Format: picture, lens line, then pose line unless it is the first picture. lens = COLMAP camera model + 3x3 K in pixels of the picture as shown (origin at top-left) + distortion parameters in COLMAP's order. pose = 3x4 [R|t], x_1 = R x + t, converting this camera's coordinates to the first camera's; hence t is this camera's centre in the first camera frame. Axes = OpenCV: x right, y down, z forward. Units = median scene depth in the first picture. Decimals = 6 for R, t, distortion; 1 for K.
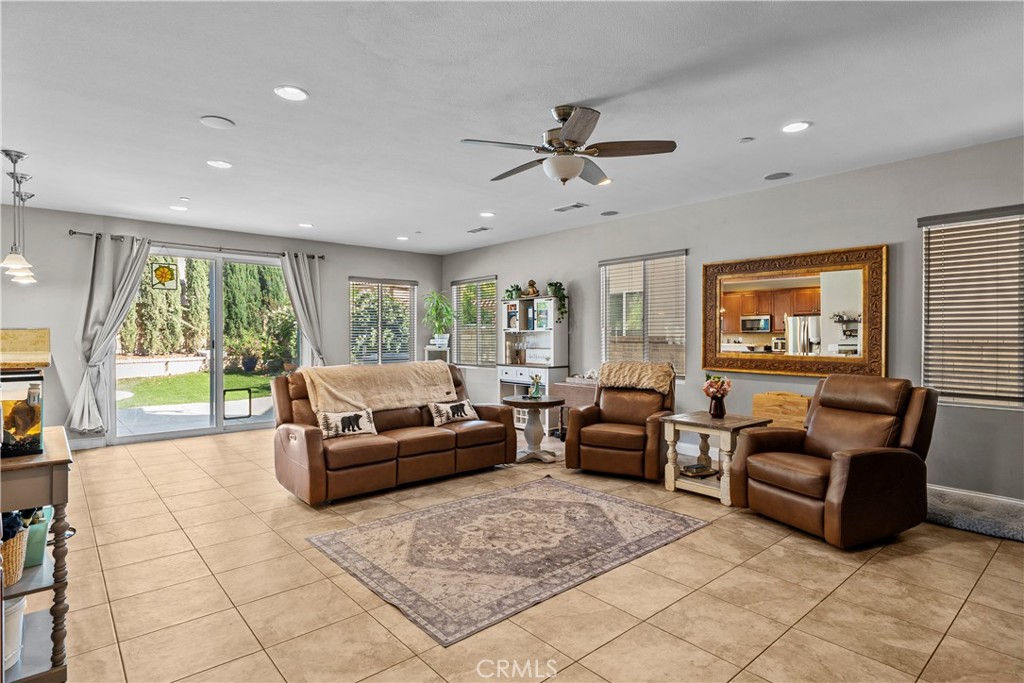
lens RADIAL K [[529.2, 0, 510.4], [0, 529.2, 339.3], [0, 0, 1]] dist [0.001199, -0.000321]
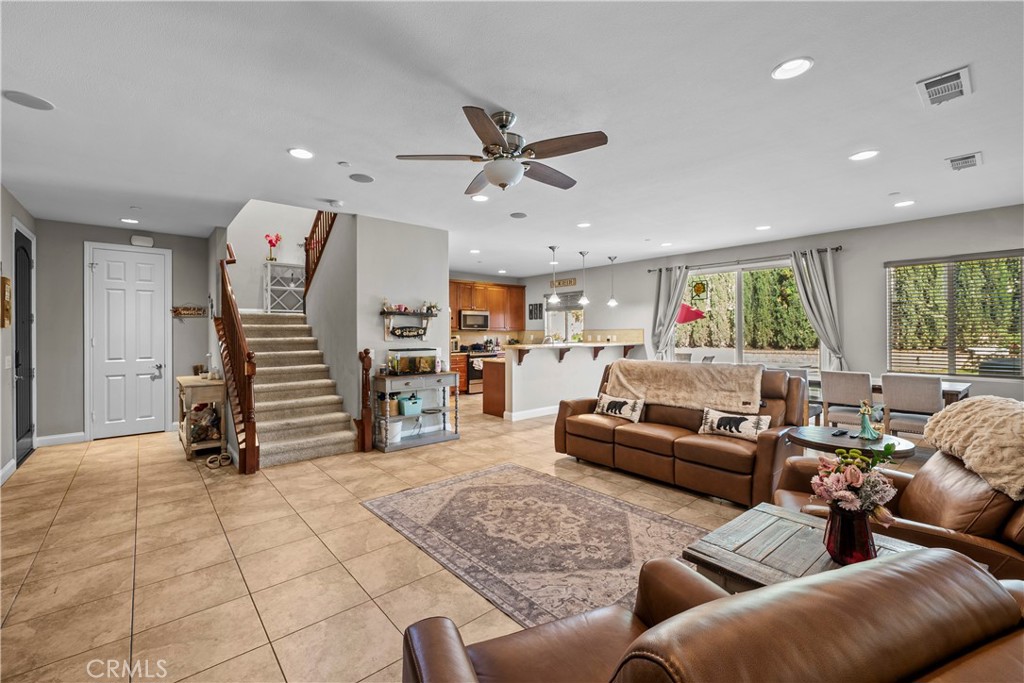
lens RADIAL K [[431.9, 0, 512.3], [0, 431.9, 332.0], [0, 0, 1]] dist [-0.001093, 0.000392]
pose [[0.000322, 0.001873, -0.999998, 0.812007], [-0.003360, 0.999993, 0.001872, -0.018201], [0.999994, 0.003359, 0.000328, 0.885900]]
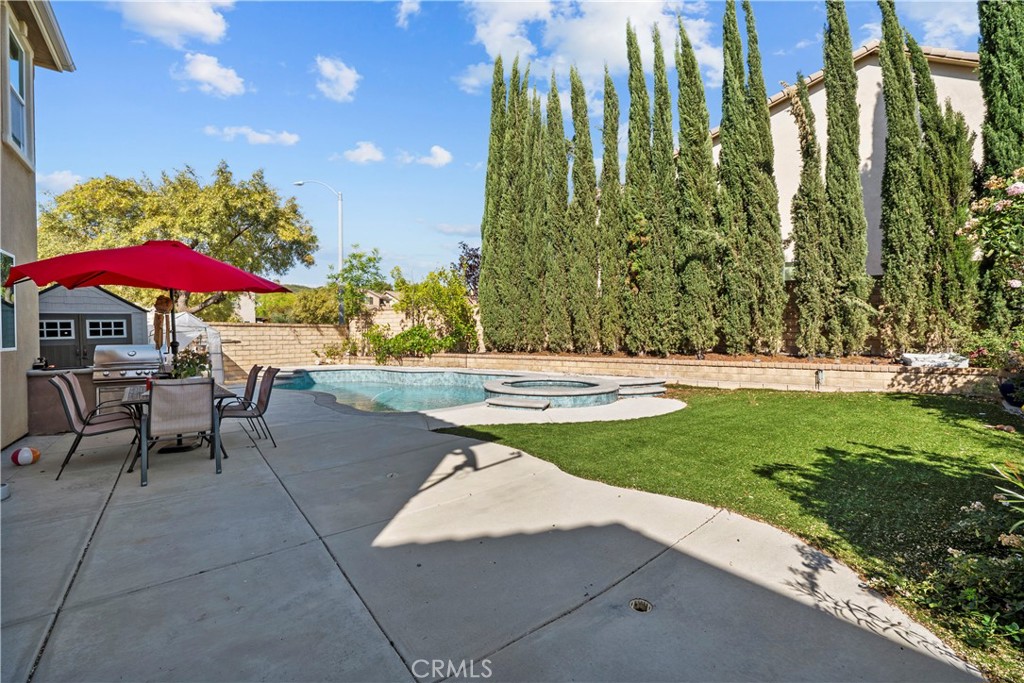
lens RADIAL K [[431.9, 0, 513.8], [0, 431.9, 346.6], [0, 0, 1]] dist [-0.001093, 0.000392]
pose [[-0.049319, 0.015363, -0.998665, -0.564703], [-0.009417, 0.999830, 0.015846, 0.050081], [0.998739, 0.010186, -0.049166, 2.862840]]
